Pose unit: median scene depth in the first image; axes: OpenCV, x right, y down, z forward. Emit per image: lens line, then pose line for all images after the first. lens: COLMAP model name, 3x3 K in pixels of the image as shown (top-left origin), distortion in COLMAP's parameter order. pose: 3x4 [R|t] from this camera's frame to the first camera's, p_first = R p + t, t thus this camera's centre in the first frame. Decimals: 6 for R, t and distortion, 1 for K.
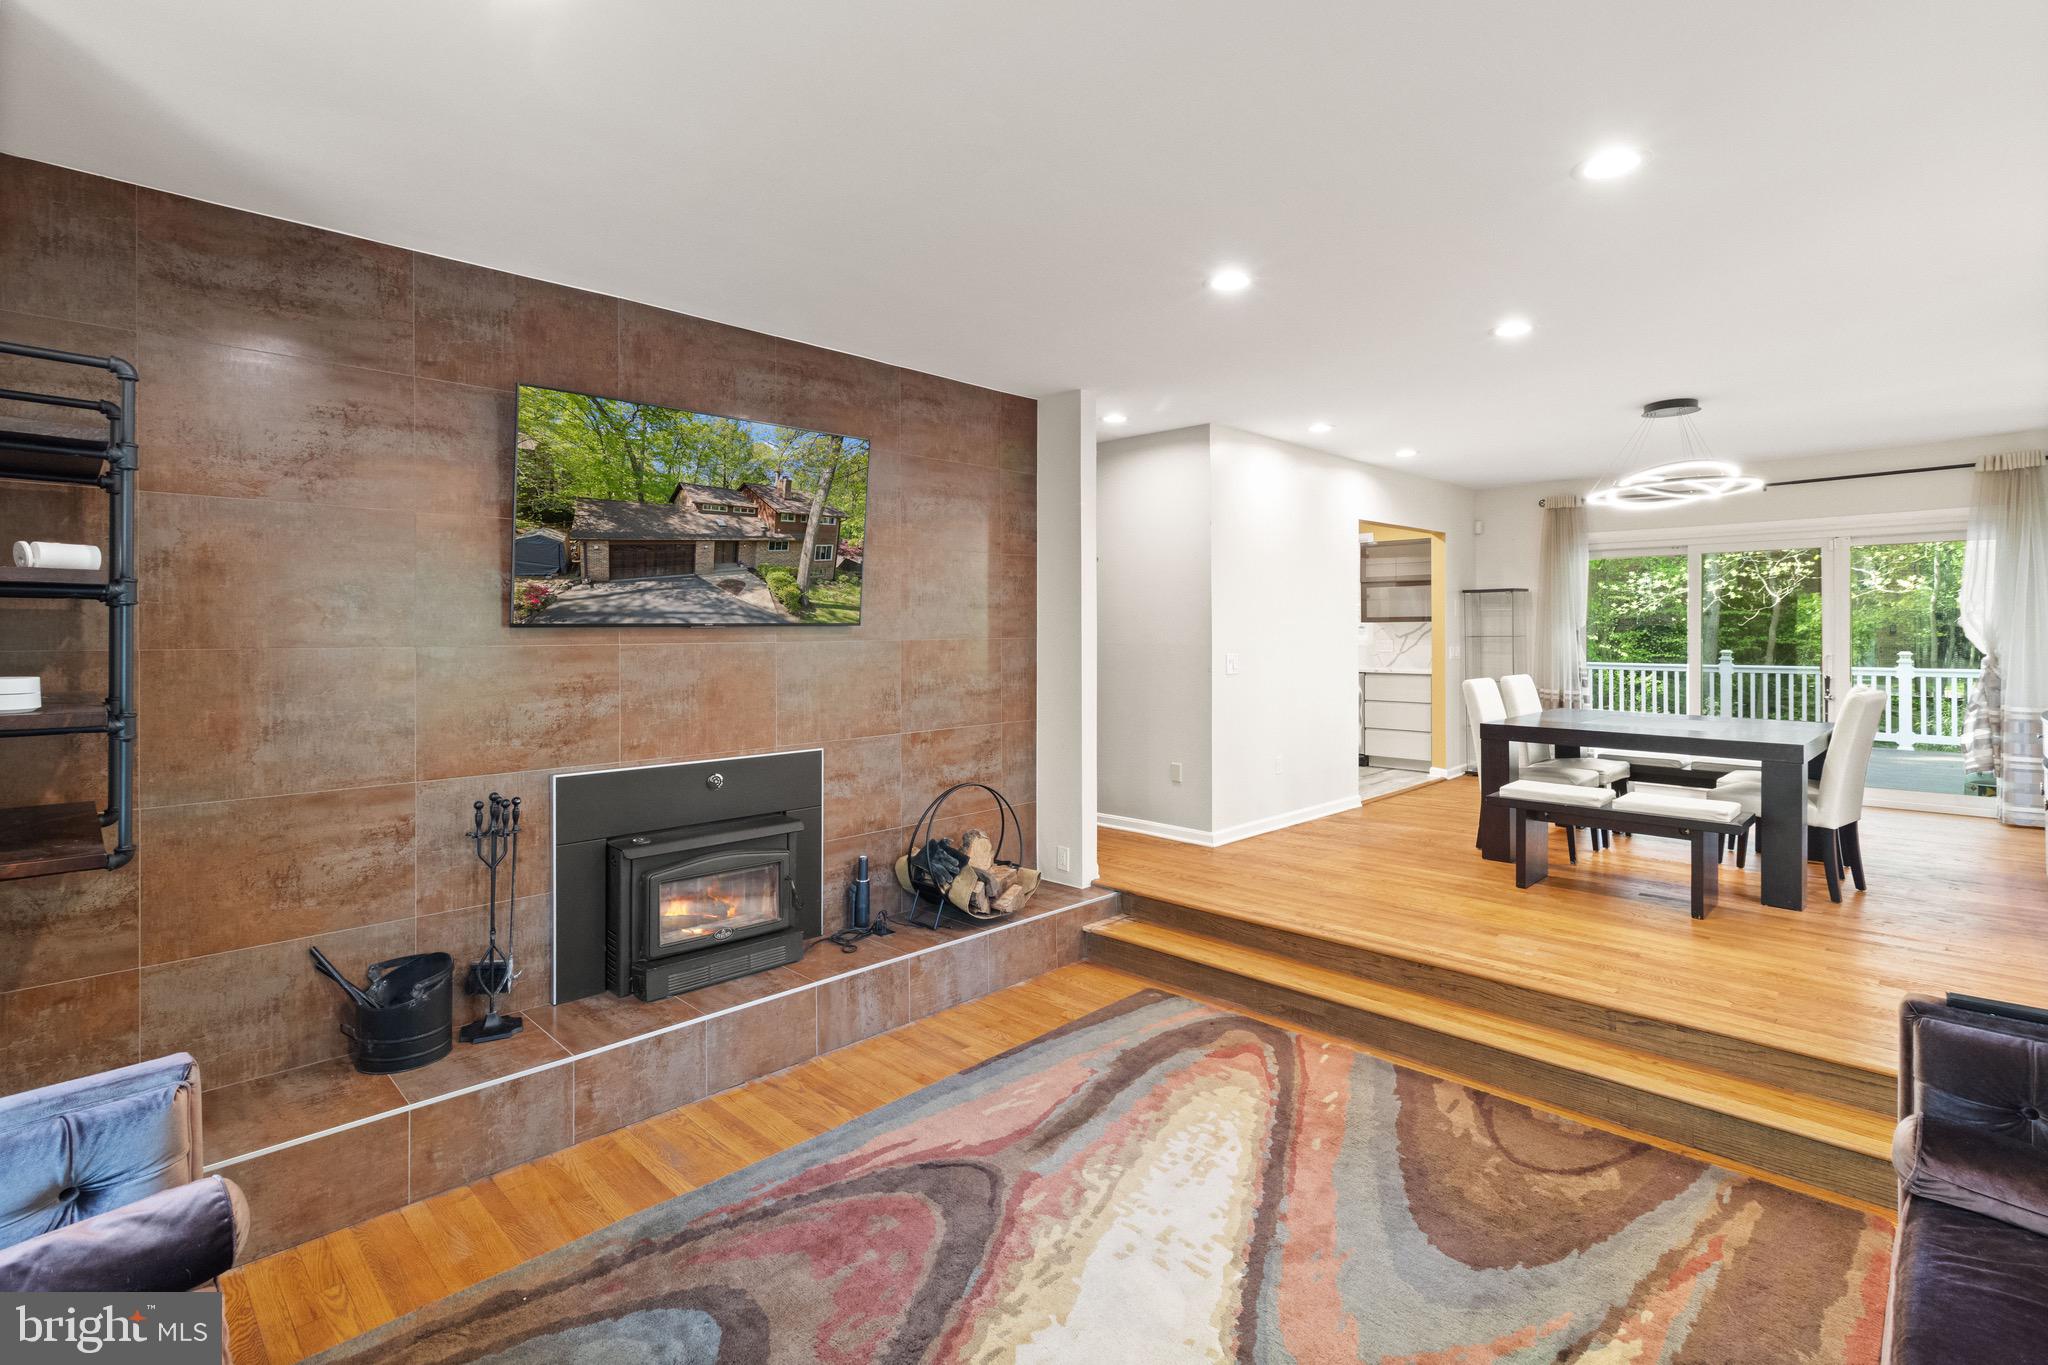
lens RADIAL K [[953.7, 0, 1042.2], [0, 953.7, 634.2], [0, 0, 1]] dist [0.004427, -0.000455]
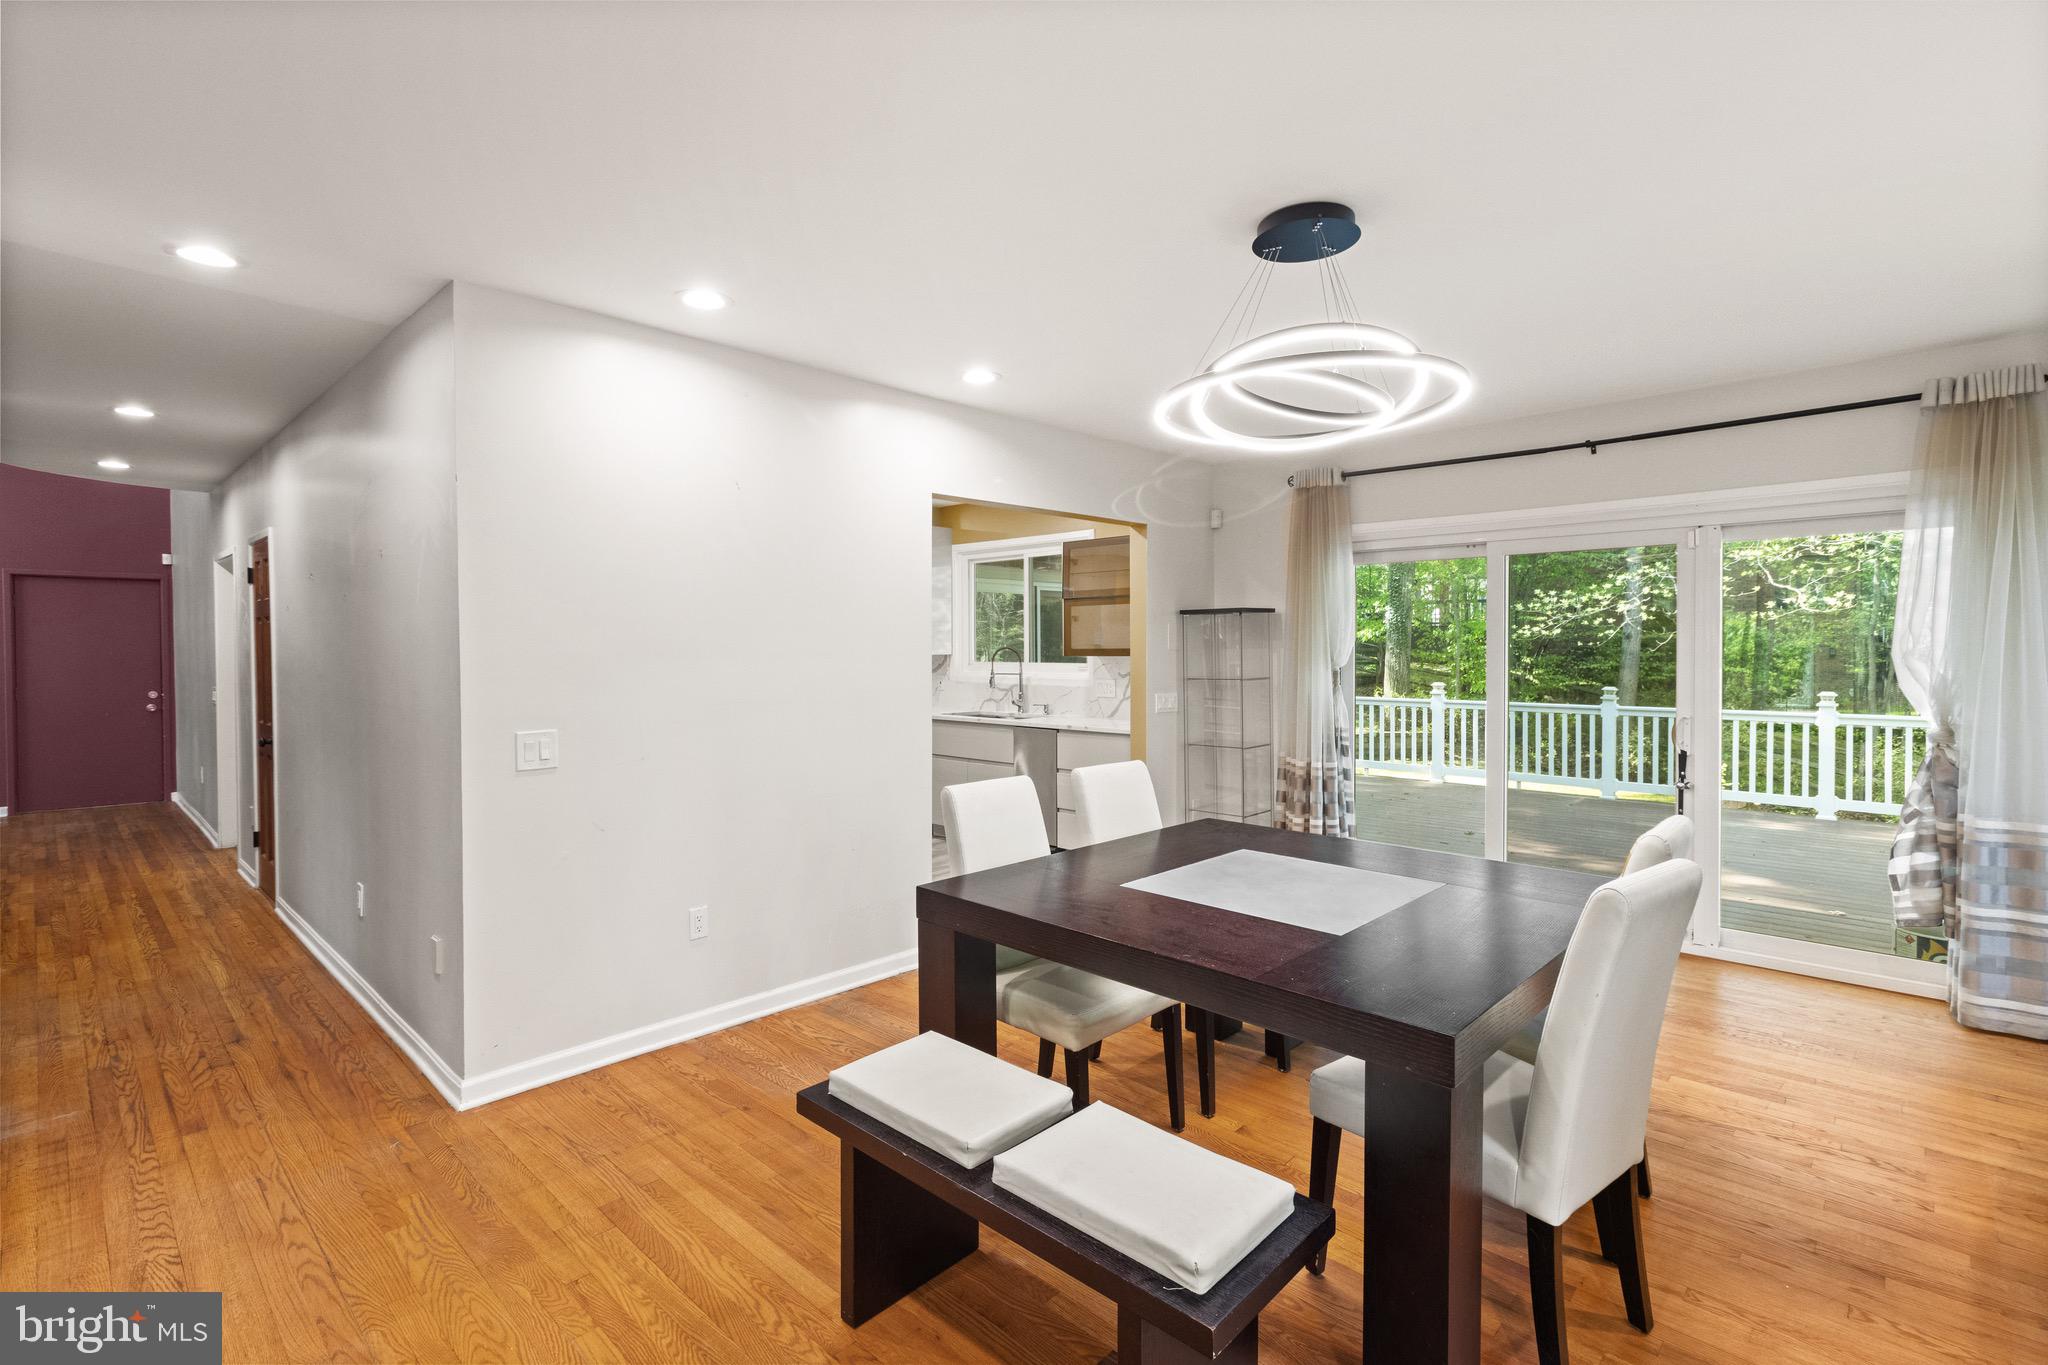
lens RADIAL K [[953.7, 0, 1030.6], [0, 953.7, 667.5], [0, 0, 1]] dist [0.004427, -0.000455]
pose [[0.999686, 0.001382, 0.025013, 0.419147], [-0.001784, 0.999869, 0.016067, -0.021374], [-0.024987, -0.016107, 0.999558, 0.429457]]
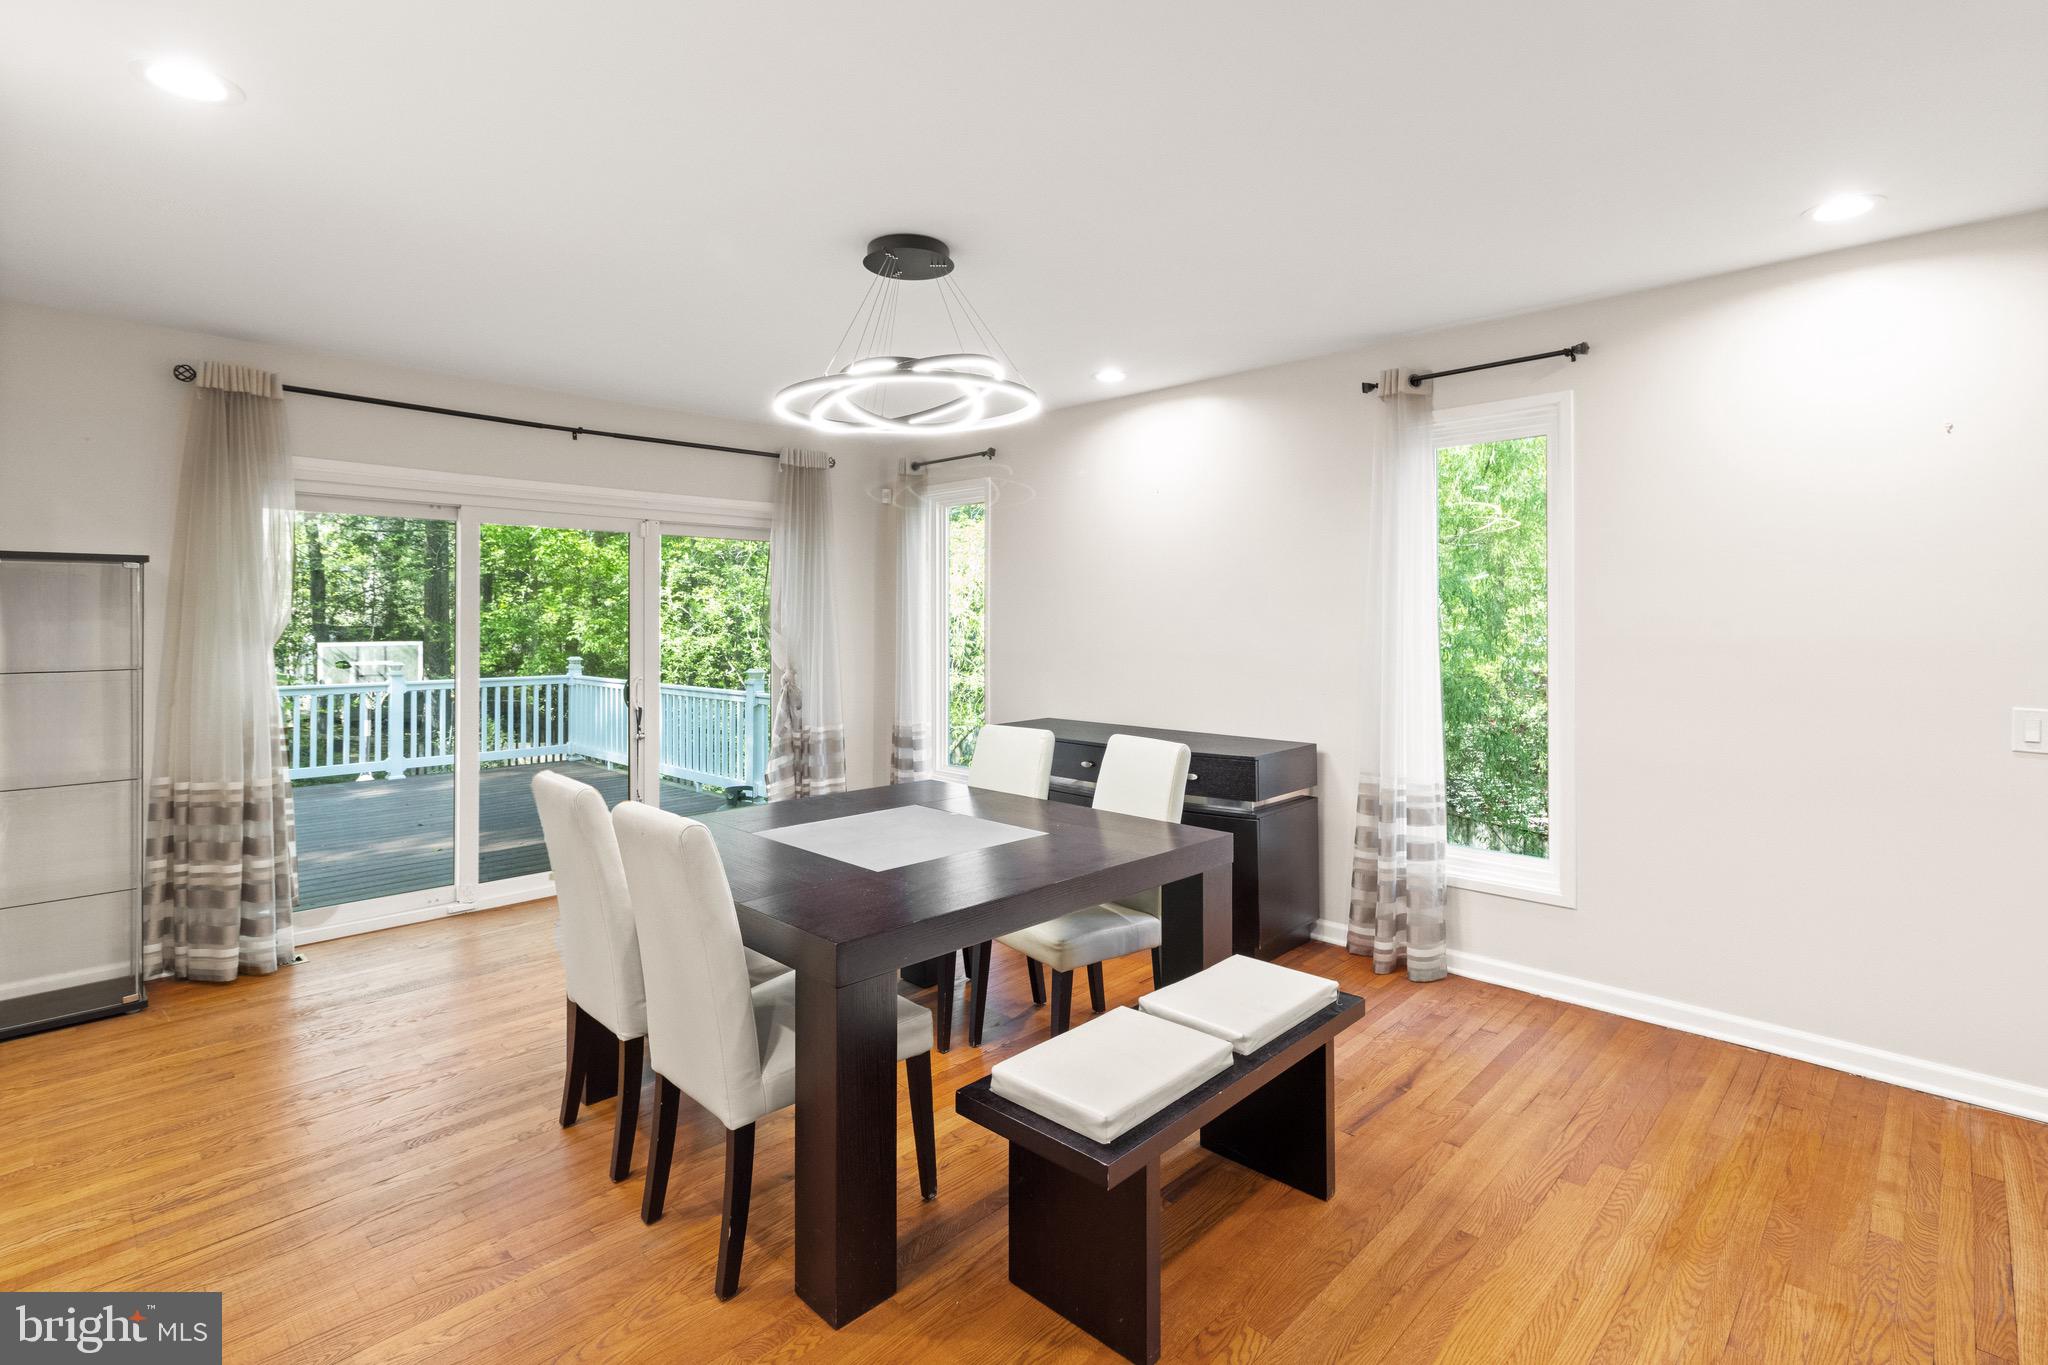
lens RADIAL K [[953.7, 0, 1042.6], [0, 953.7, 613.7], [0, 0, 1]] dist [0.004427, -0.000455]
pose [[-0.017279, 0.010903, 0.999791, 0.091098], [0.004468, 0.999931, -0.010827, -0.020952], [-0.999841, 0.004280, -0.017326, 0.768289]]
